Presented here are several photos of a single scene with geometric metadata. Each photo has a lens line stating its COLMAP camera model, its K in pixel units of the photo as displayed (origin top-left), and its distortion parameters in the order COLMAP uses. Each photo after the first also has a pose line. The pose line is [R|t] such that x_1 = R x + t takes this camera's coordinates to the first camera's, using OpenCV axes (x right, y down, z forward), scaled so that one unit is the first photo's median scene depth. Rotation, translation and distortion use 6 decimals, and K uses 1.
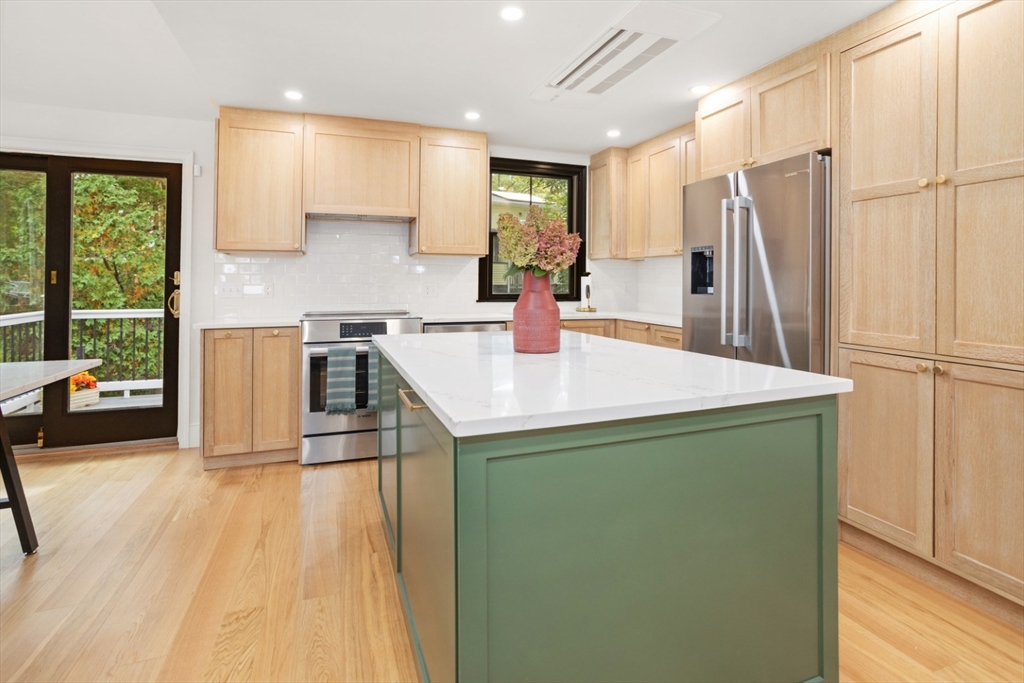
lens RADIAL K [[511.1, 0, 517.2], [0, 511.1, 277.1], [0, 0, 1]] dist [-0.046144, 0.035743]
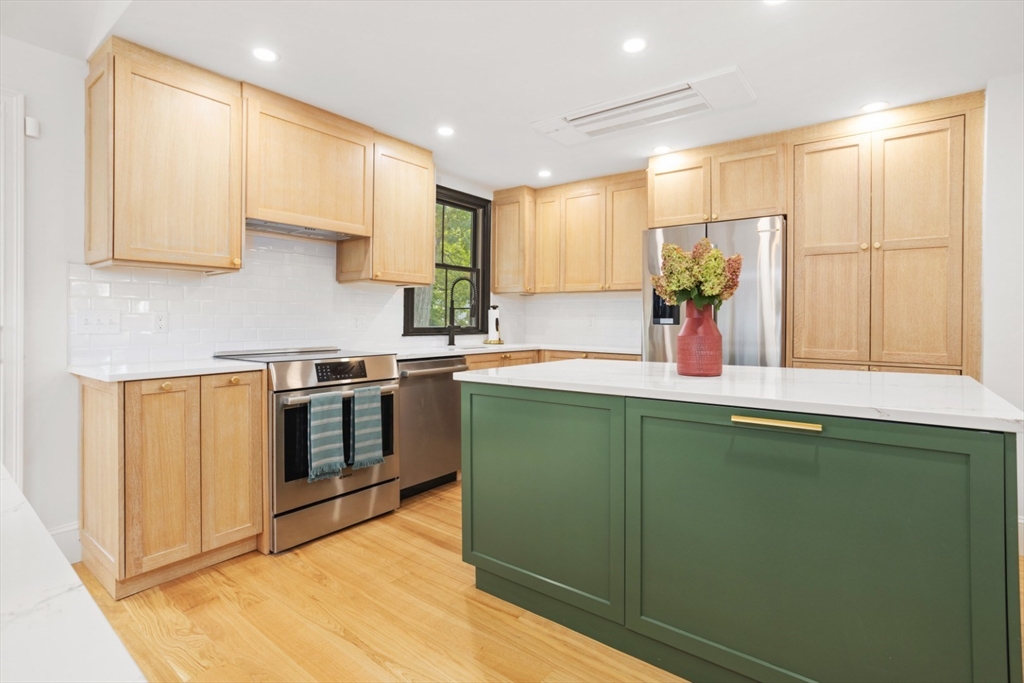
lens RADIAL K [[495.1, 0, 517.4], [0, 495.1, 323.4], [0, 0, 1]] dist [-0.050658, 0.032476]
pose [[0.845919, -0.001960, 0.533307, -0.514733], [-0.007812, 0.999840, 0.016065, 0.015140], [-0.533254, -0.017756, 0.845769, 0.205744]]
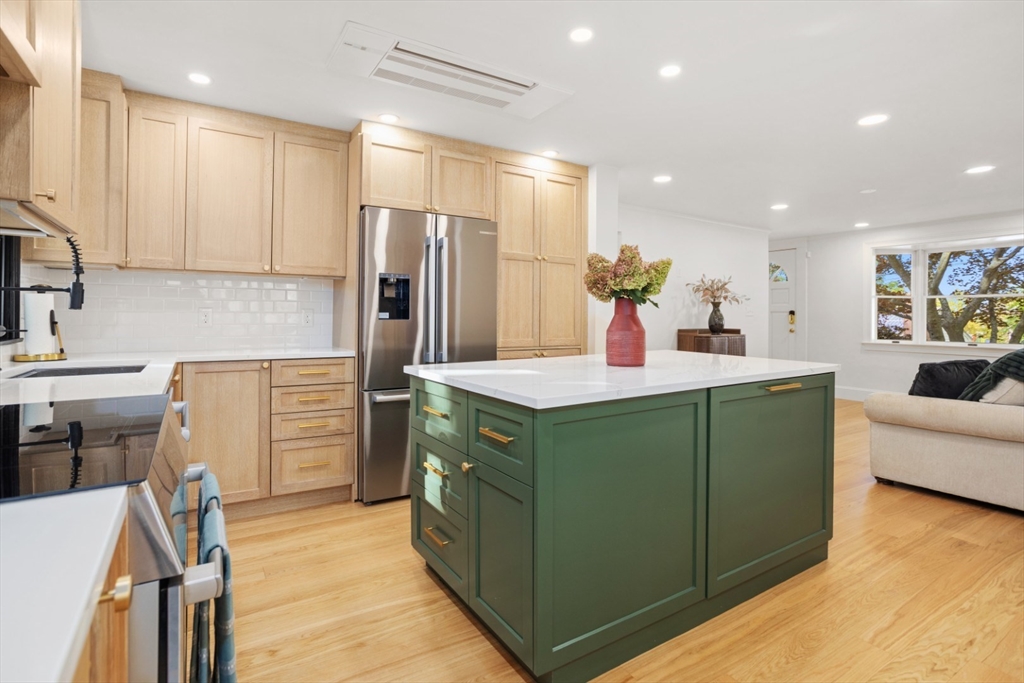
lens RADIAL K [[505.0, 0, 514.5], [0, 505.0, 316.2], [0, 0, 1]] dist [-0.053700, 0.035117]
pose [[-0.198637, -0.006467, 0.980052, -0.661584], [-0.016270, 0.999862, 0.003300, 0.018787], [-0.979938, -0.015290, -0.198715, 0.922464]]
